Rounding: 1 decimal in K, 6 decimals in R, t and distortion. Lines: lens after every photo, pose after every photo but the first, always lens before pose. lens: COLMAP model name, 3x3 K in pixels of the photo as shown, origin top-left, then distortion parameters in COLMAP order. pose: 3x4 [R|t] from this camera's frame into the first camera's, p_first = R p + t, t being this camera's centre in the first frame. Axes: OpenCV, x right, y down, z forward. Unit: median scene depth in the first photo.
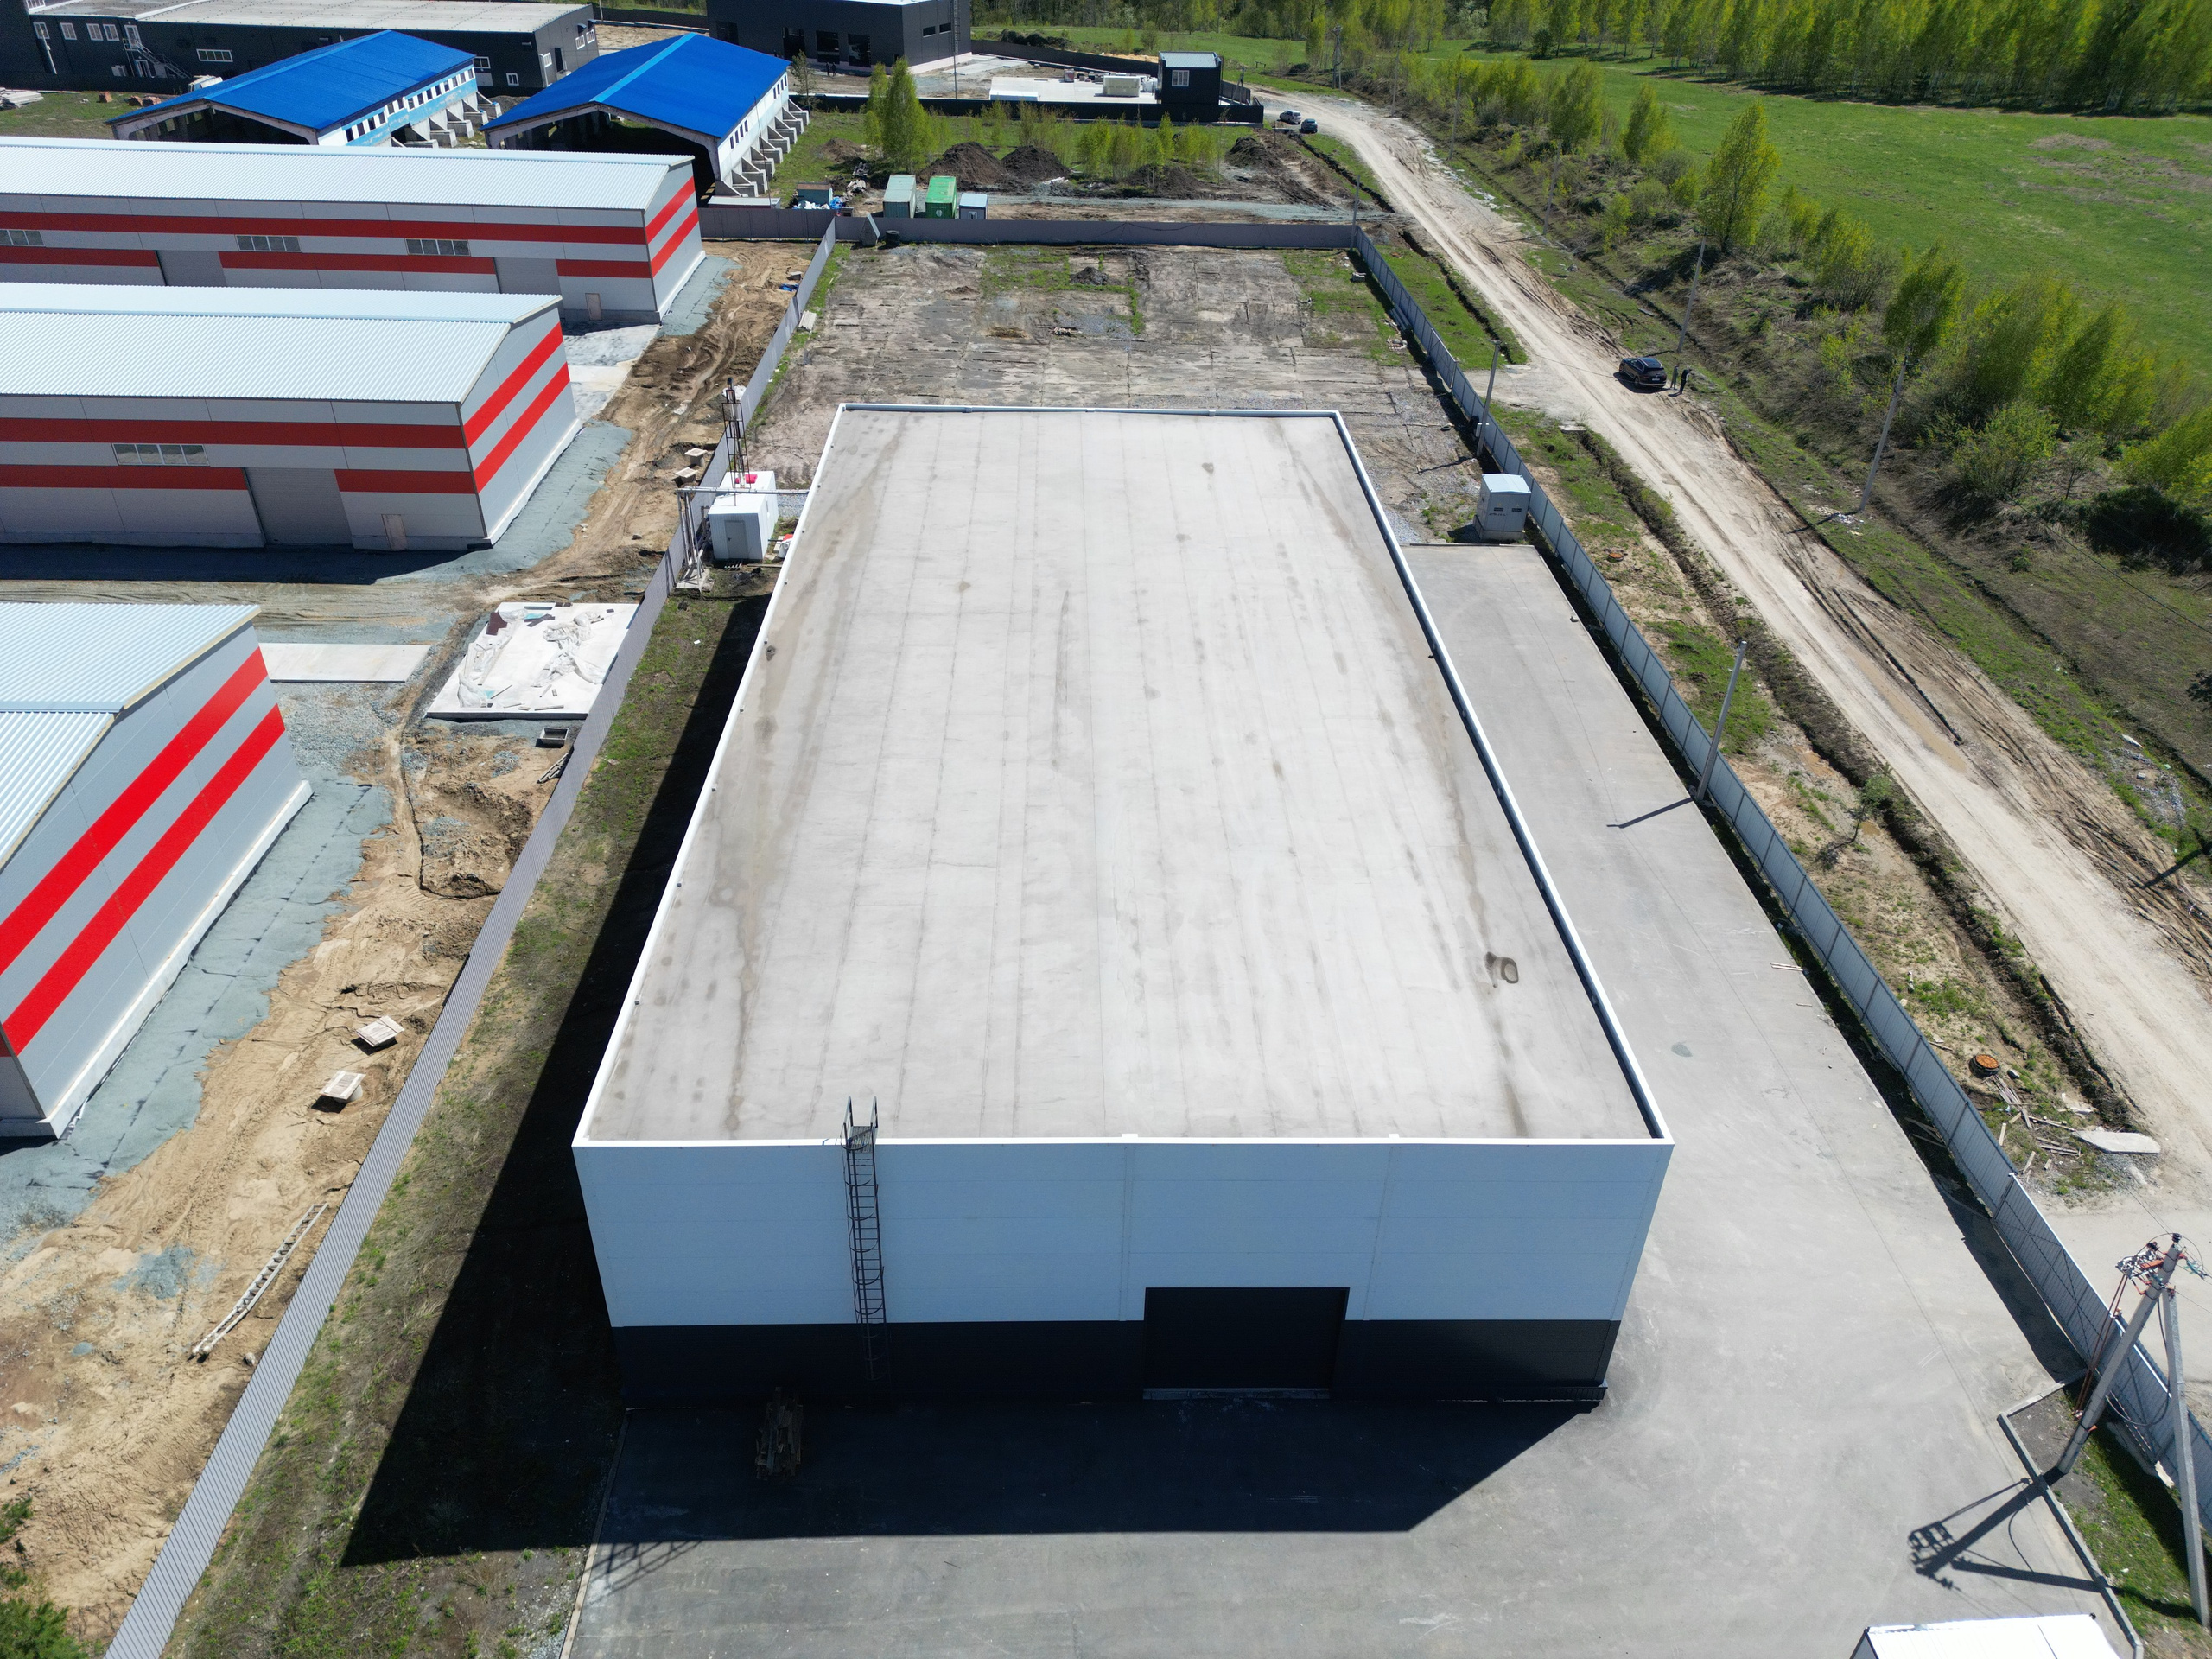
lens RADIAL K [[1546.3, 0, 1104.5], [0, 1546.3, 822.6], [0, 0, 1]] dist [0.072669, -0.059293]
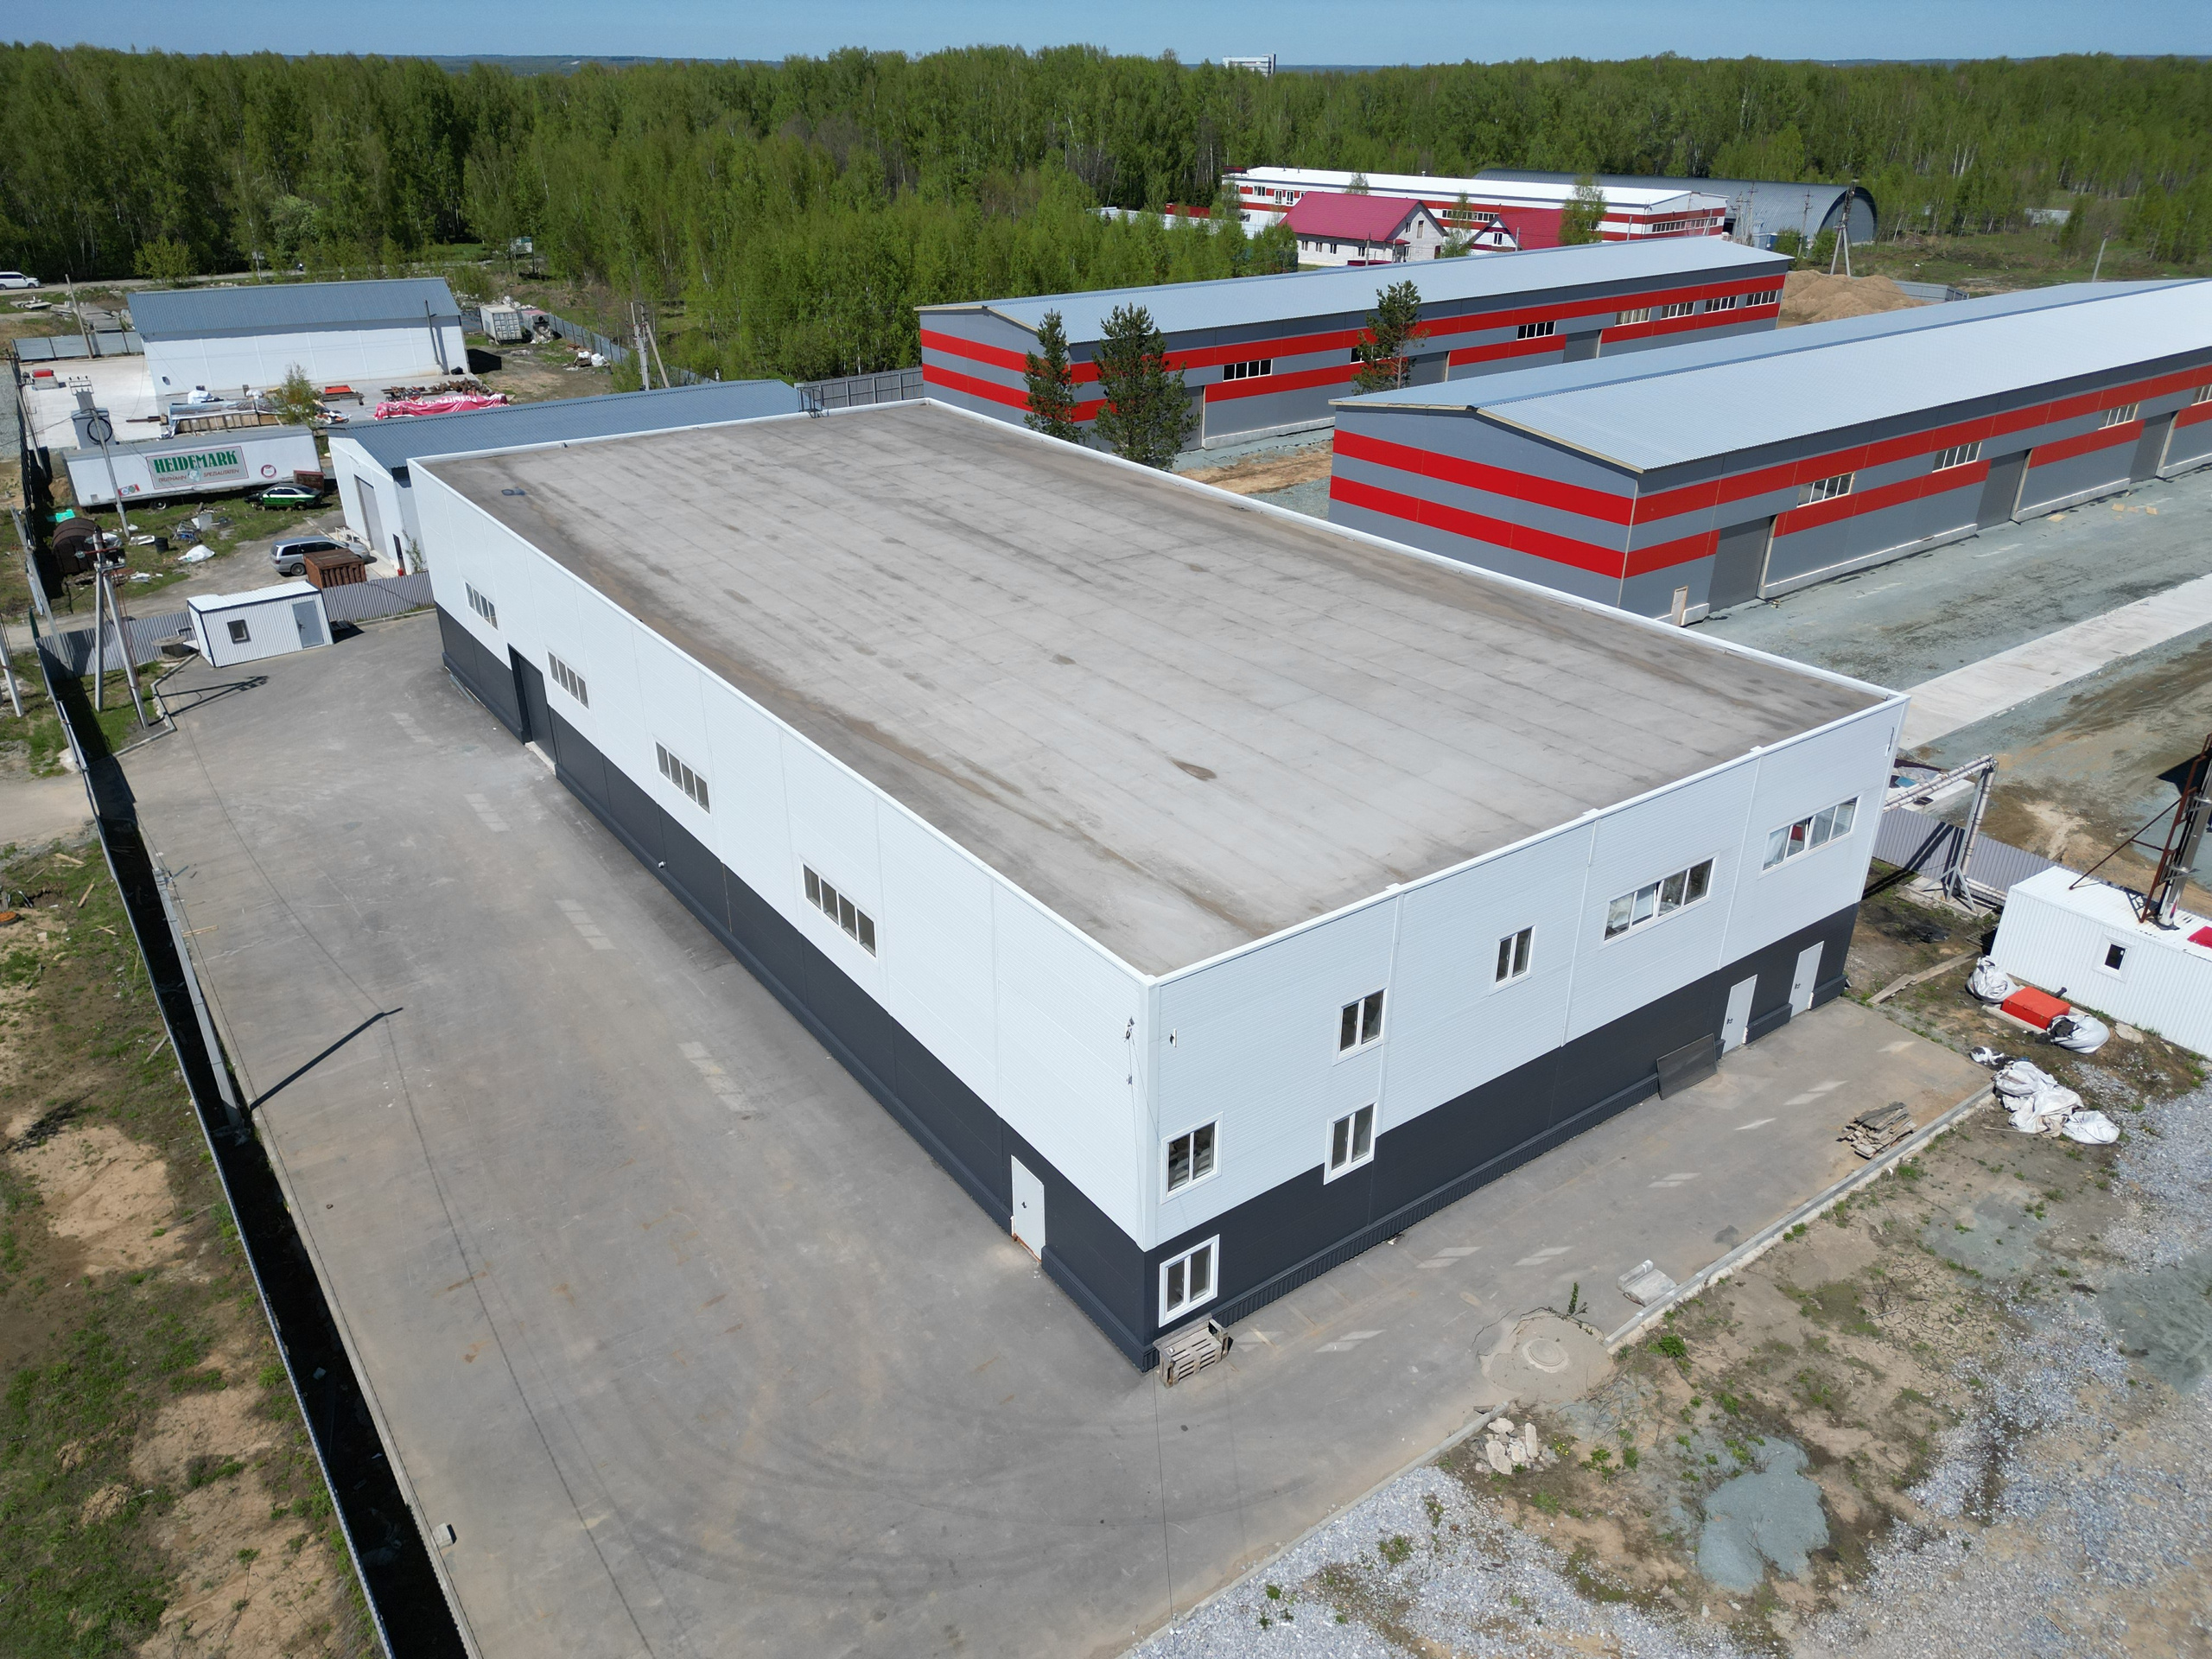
lens RADIAL K [[1538.2, 0, 1104.7], [0, 1538.2, 828.9], [0, 0, 1]] dist [0.085273, -0.081373]
pose [[-0.828229, 0.230730, -0.510686, 0.304416], [-0.319708, 0.553898, 0.768755, -0.513098], [0.460243, 0.799975, -0.384988, 1.018197]]
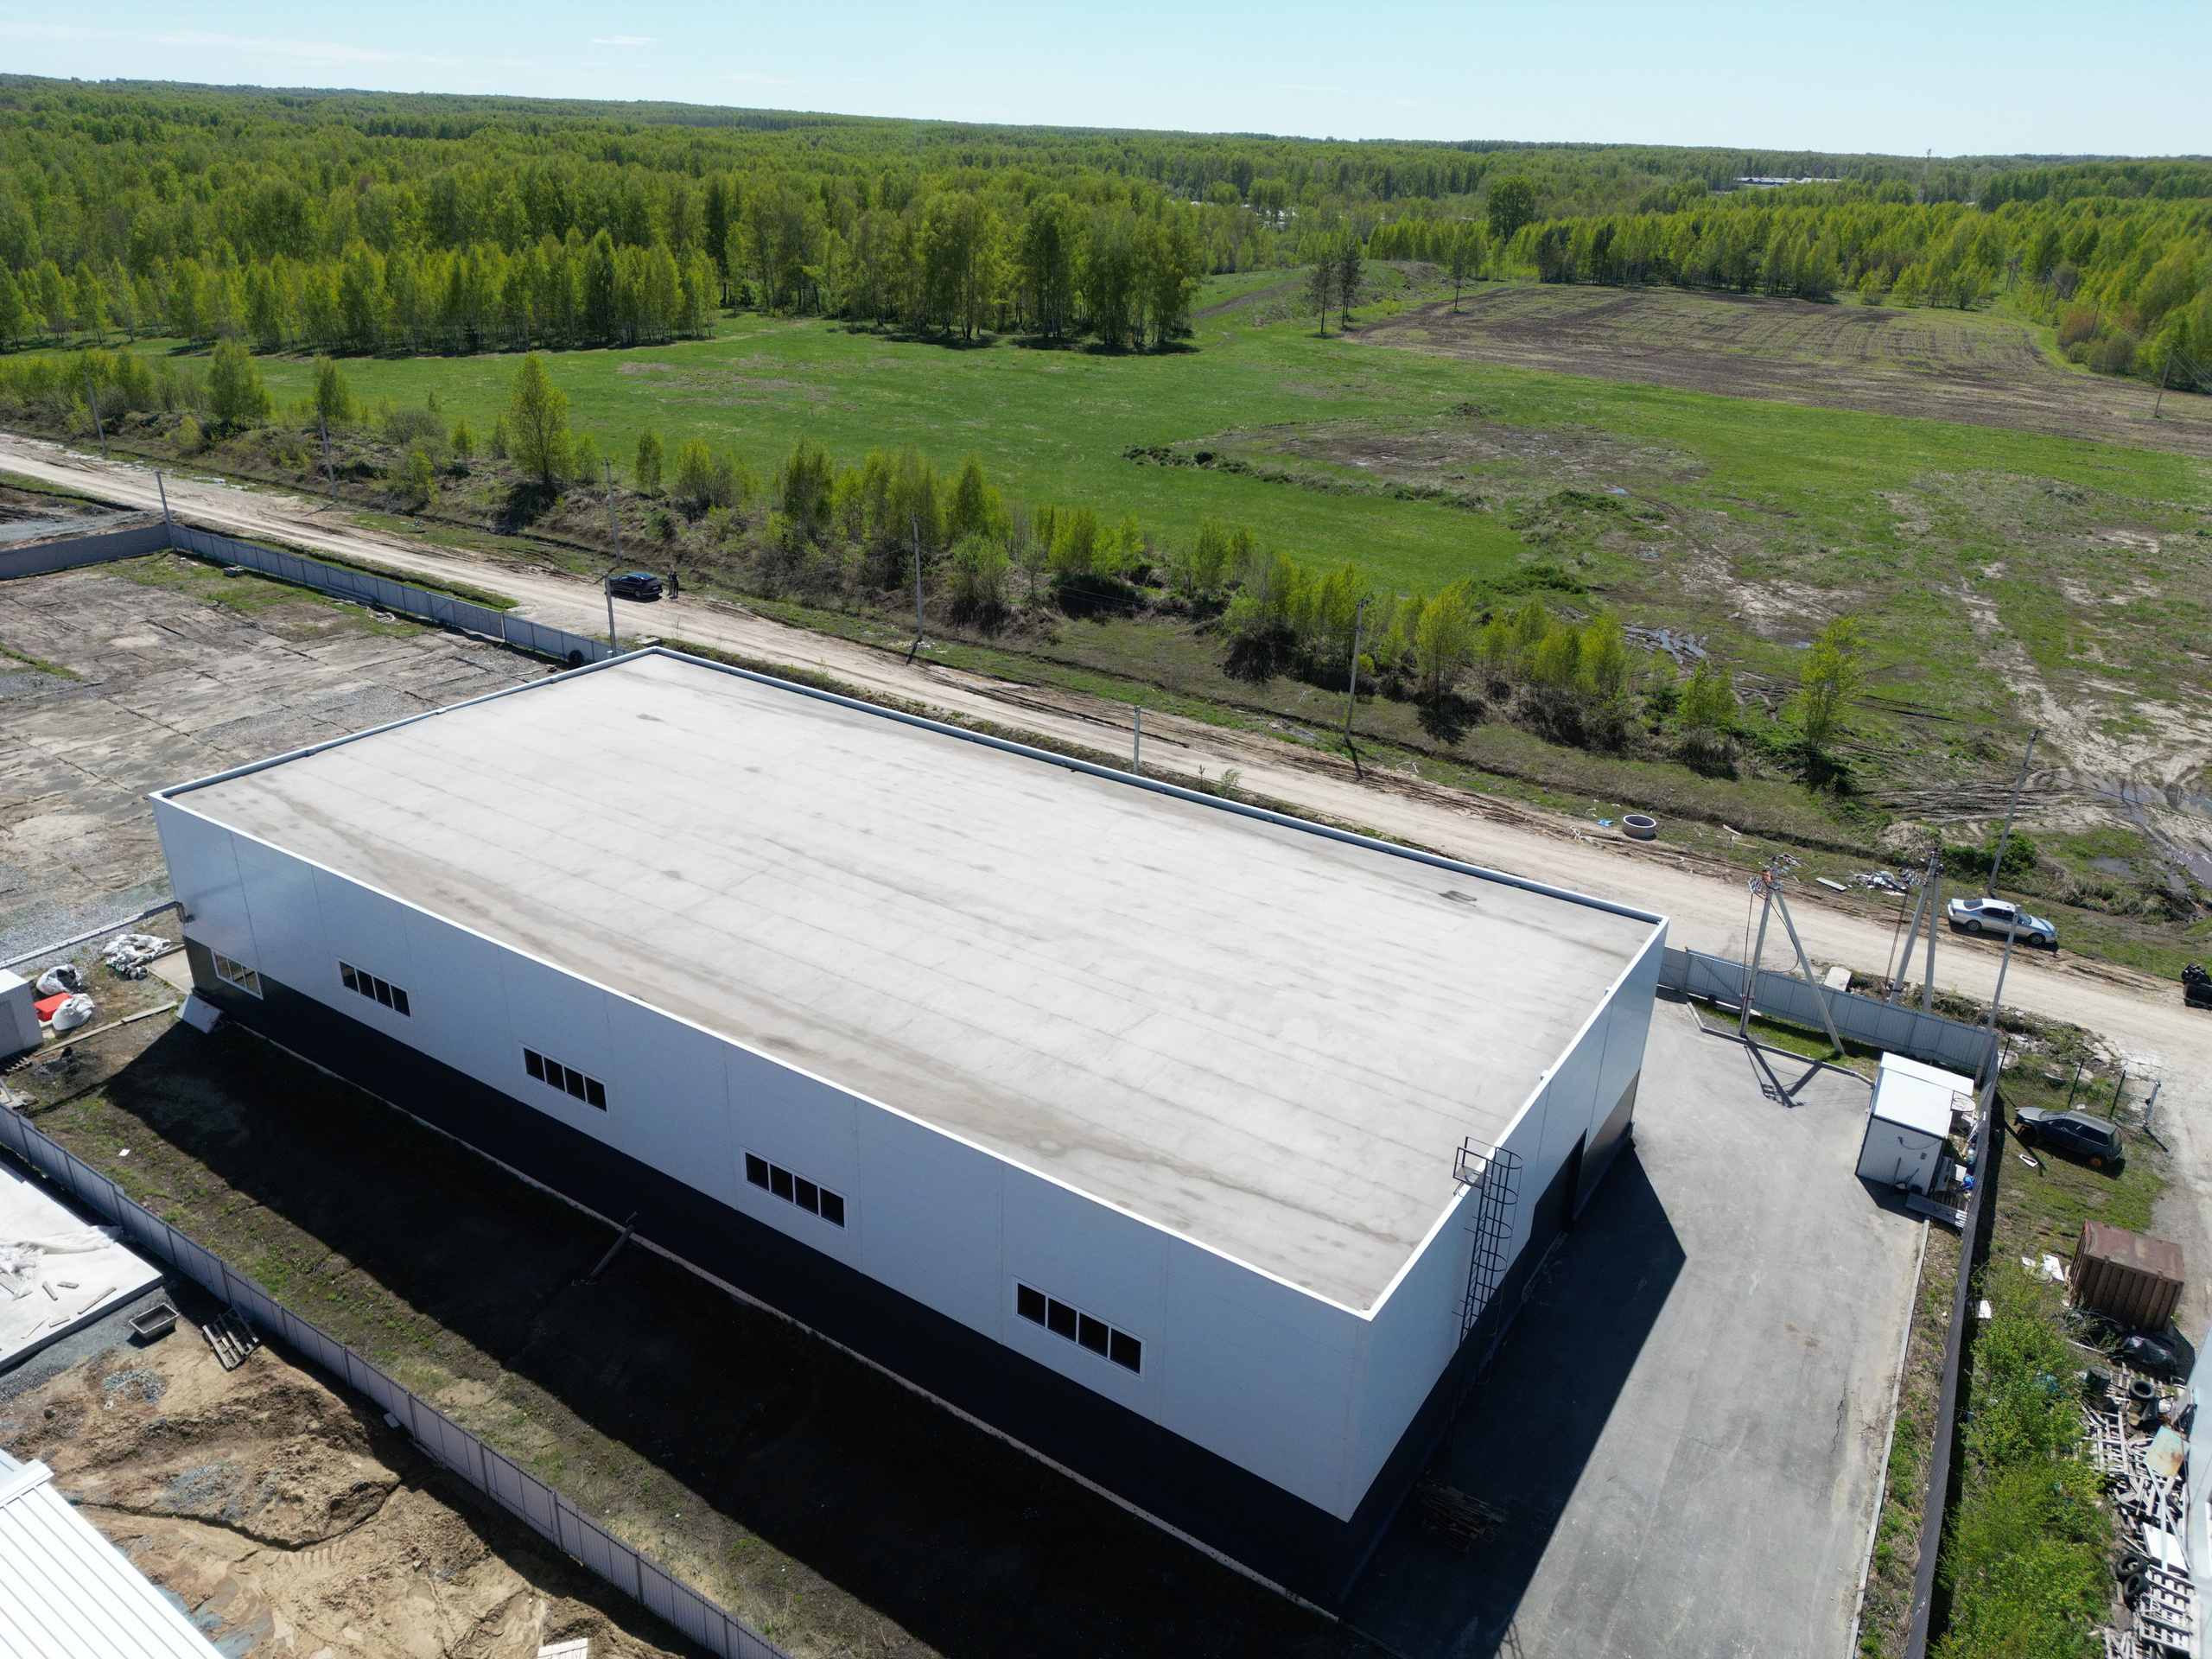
lens RADIAL K [[1538.2, 0, 1104.7], [0, 1538.2, 828.9], [0, 0, 1]] dist [0.085273, -0.081373]
pose [[0.572234, -0.336193, 0.748013, -0.444468], [0.437370, 0.896675, 0.068418, -0.091168], [-0.693726, 0.288007, 0.660149, 0.149201]]
